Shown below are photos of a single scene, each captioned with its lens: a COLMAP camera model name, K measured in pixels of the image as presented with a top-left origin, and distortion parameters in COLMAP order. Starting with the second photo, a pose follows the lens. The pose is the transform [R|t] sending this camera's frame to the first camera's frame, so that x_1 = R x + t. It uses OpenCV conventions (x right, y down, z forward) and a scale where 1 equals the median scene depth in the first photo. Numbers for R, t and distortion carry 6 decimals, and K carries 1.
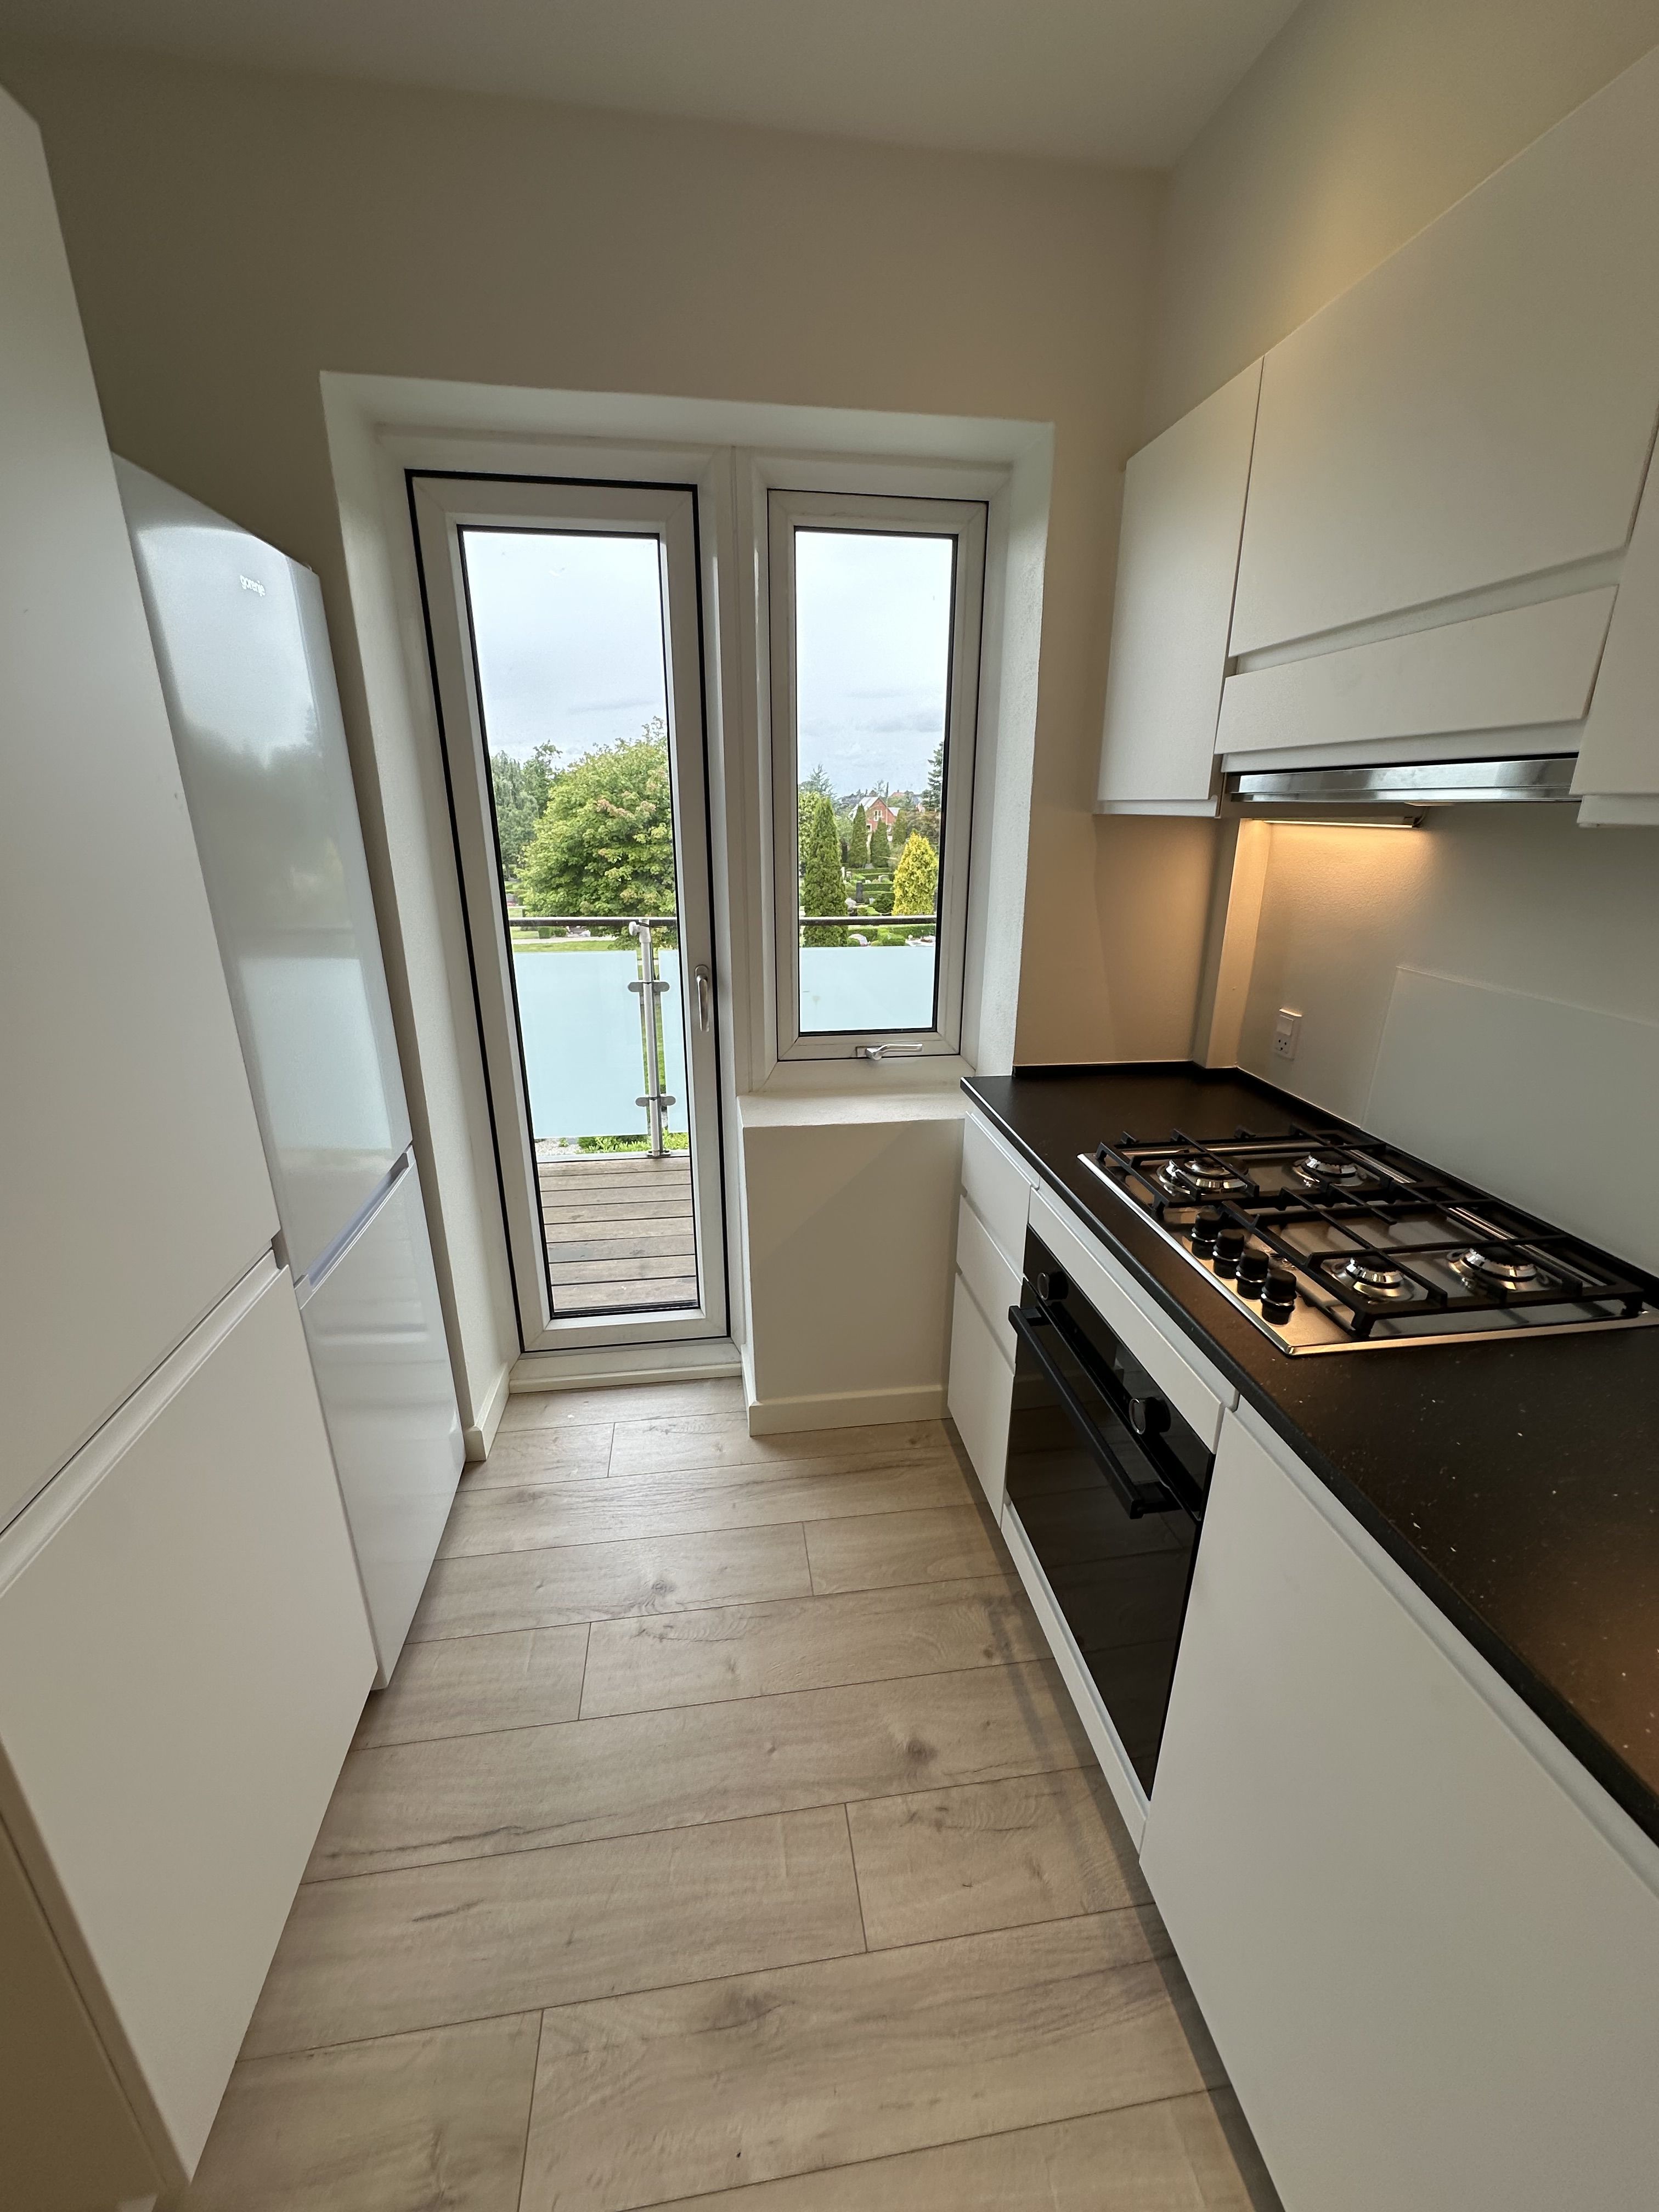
lens RADIAL K [[881.3, 0, 830.8], [0, 881.3, 1103.8], [0, 0, 1]] dist [-0.002097, -0.000211]
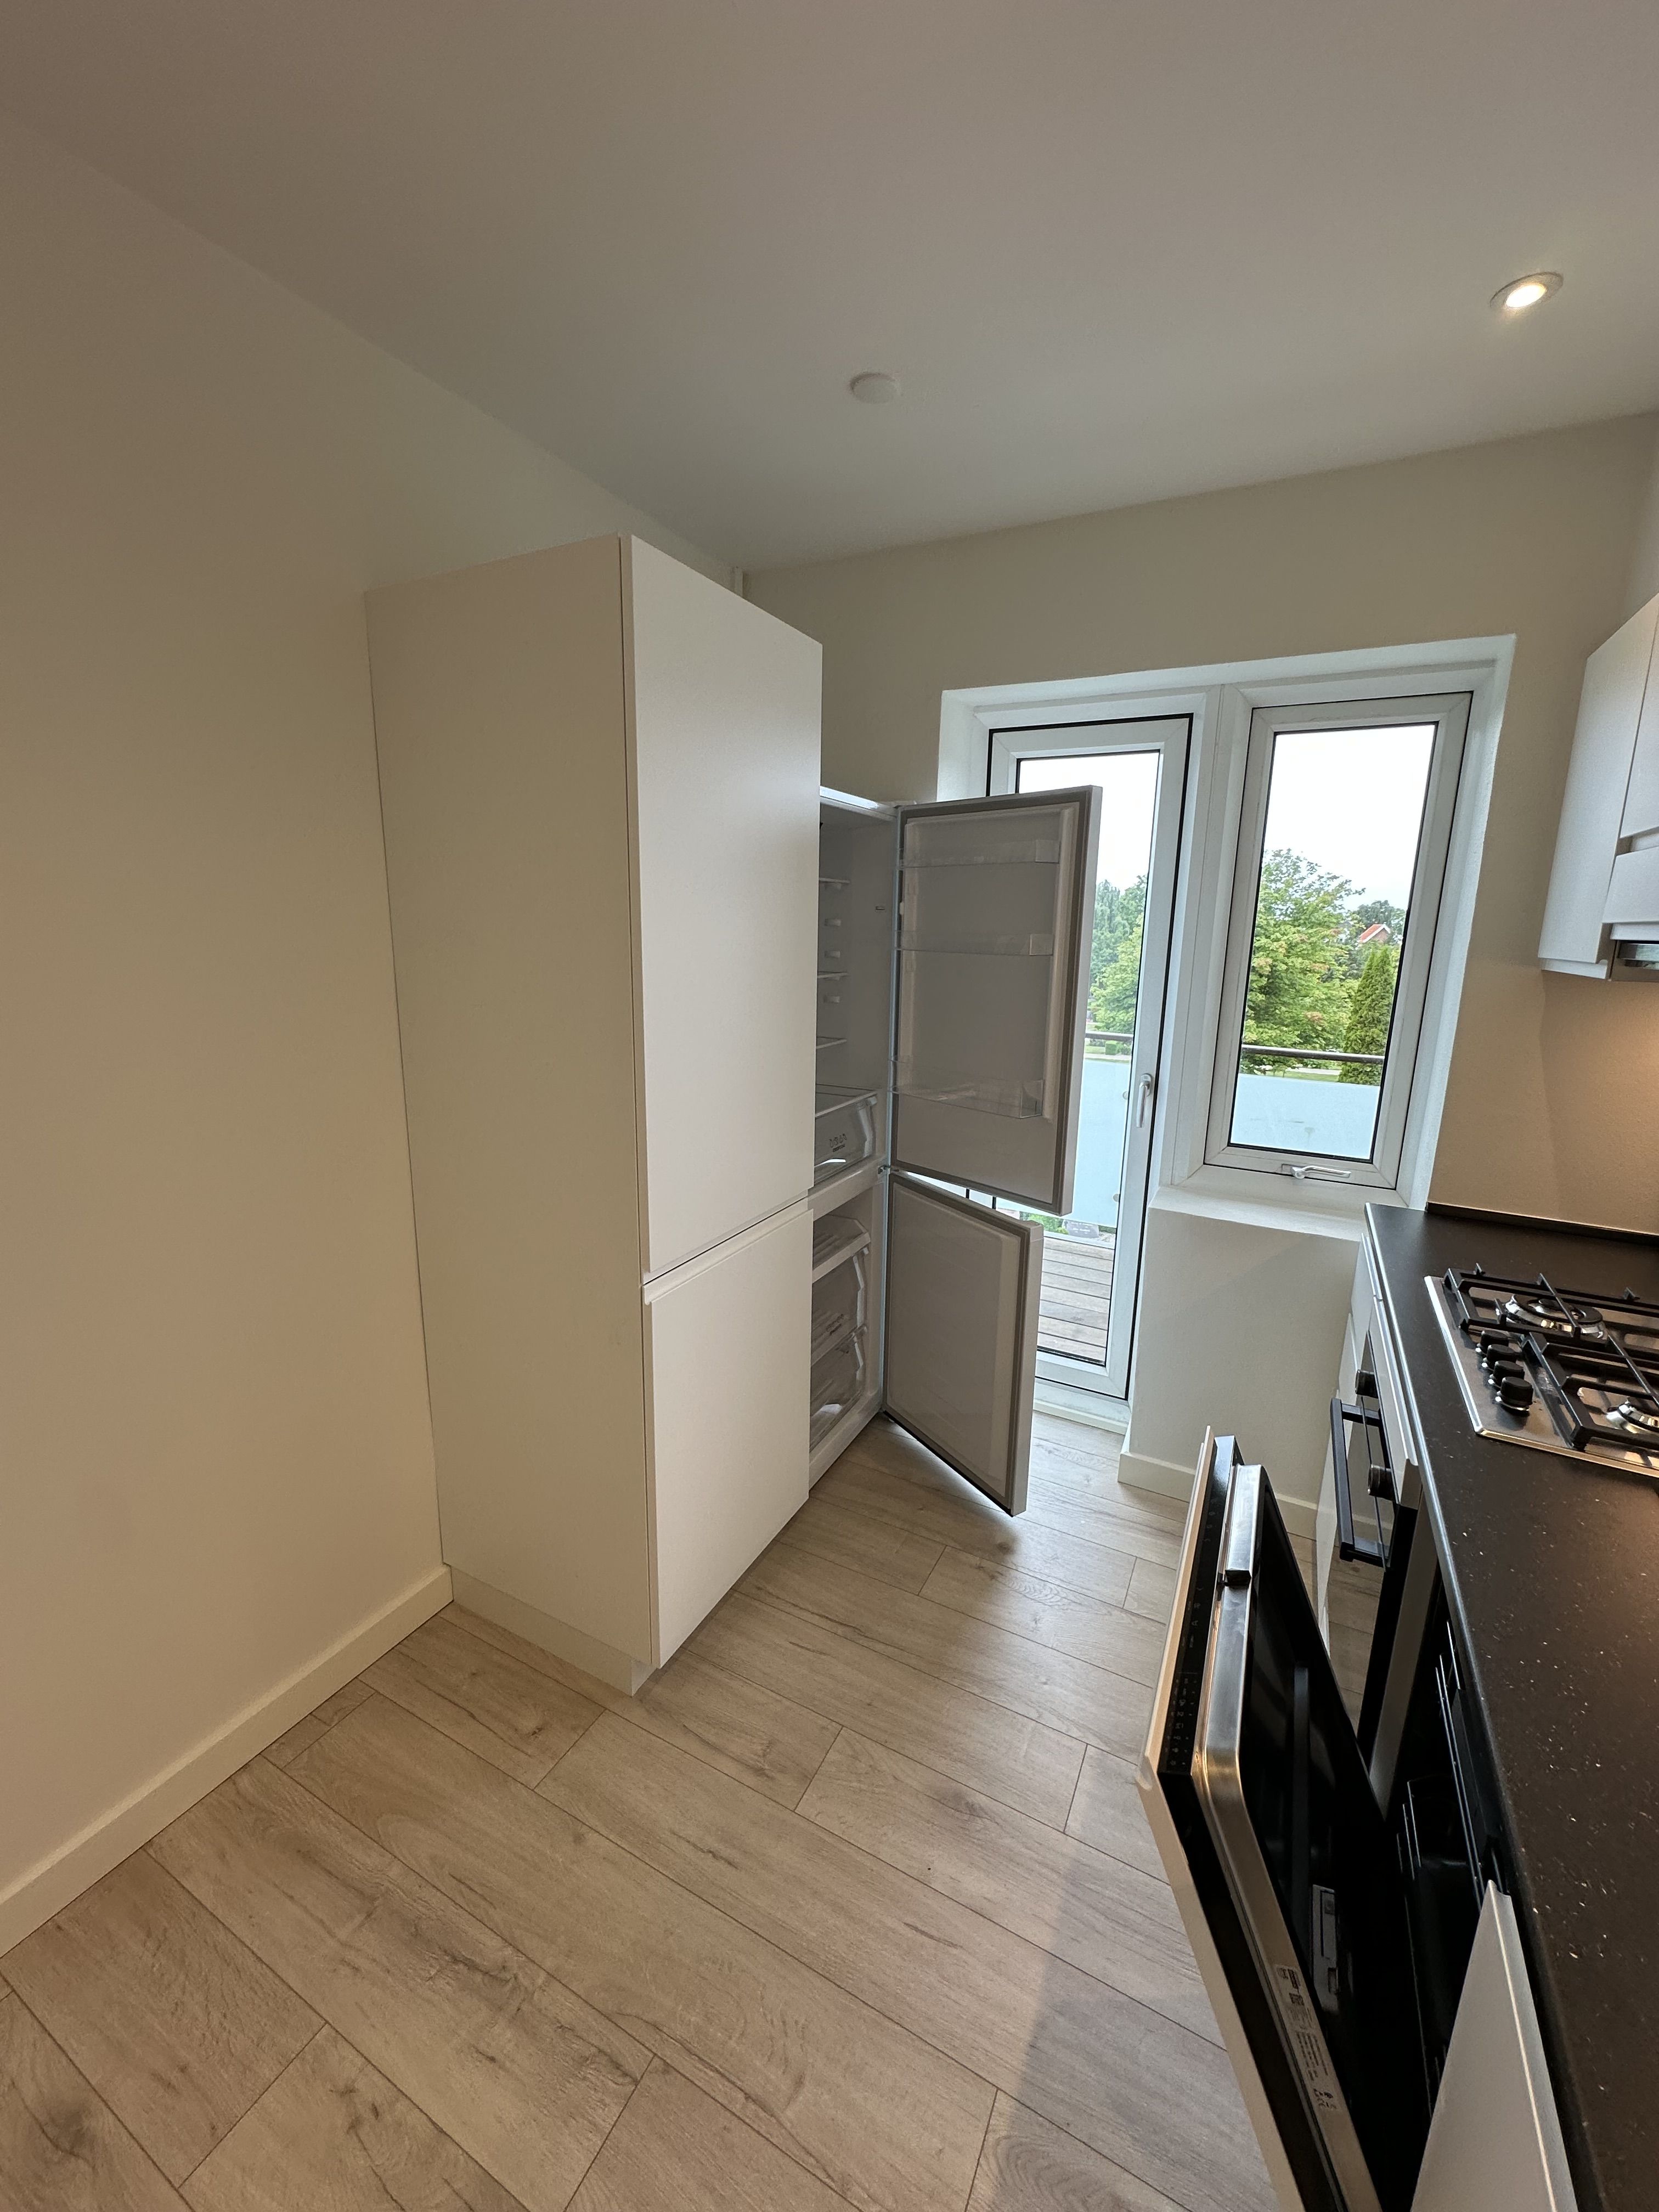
lens RADIAL K [[881.3, 0, 830.8], [0, 881.3, 1103.8], [0, 0, 1]] dist [-0.002097, -0.000211]
pose [[0.808135, 0.132921, -0.573803, 0.230456], [-0.206564, 0.976287, -0.064766, 0.058492], [0.551587, 0.170867, 0.816429, -0.256443]]
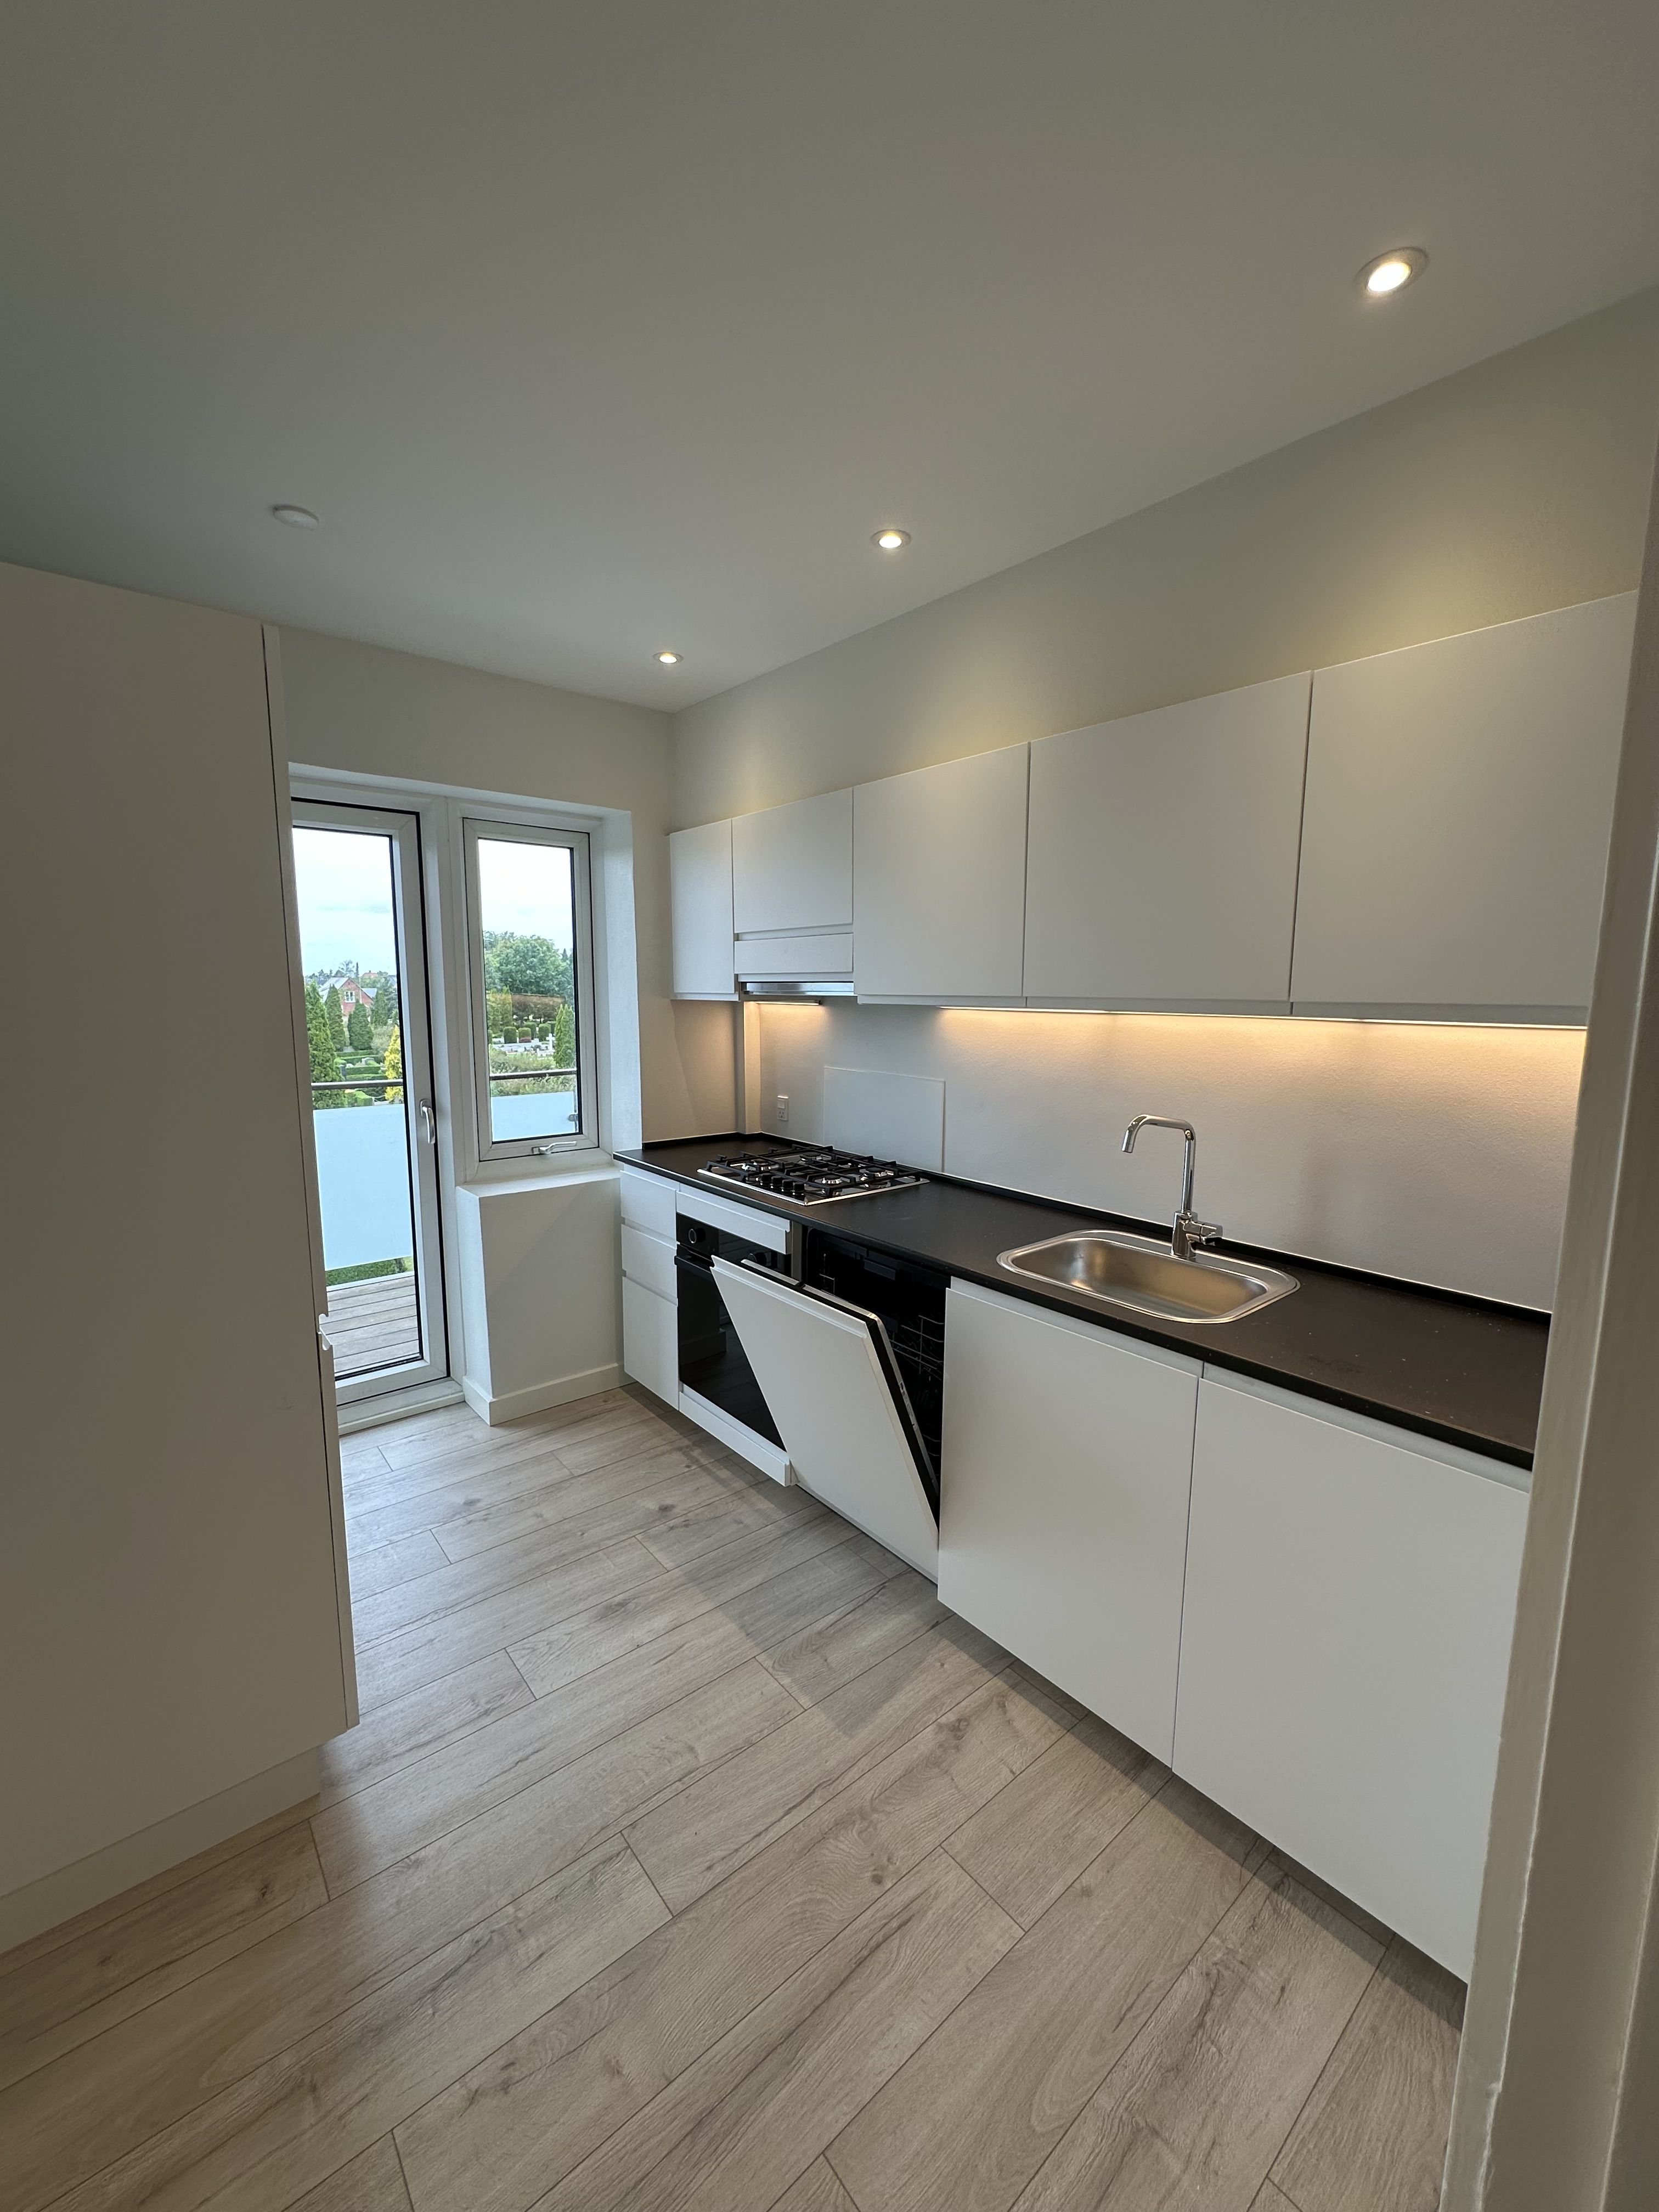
lens RADIAL K [[881.3, 0, 830.8], [0, 881.3, 1103.8], [0, 0, 1]] dist [-0.002097, -0.000211]
pose [[0.852338, -0.068777, 0.518449, -0.372778], [0.167276, 0.975092, -0.145649, 0.199815], [-0.495518, 0.210866, 0.842613, -0.645660]]
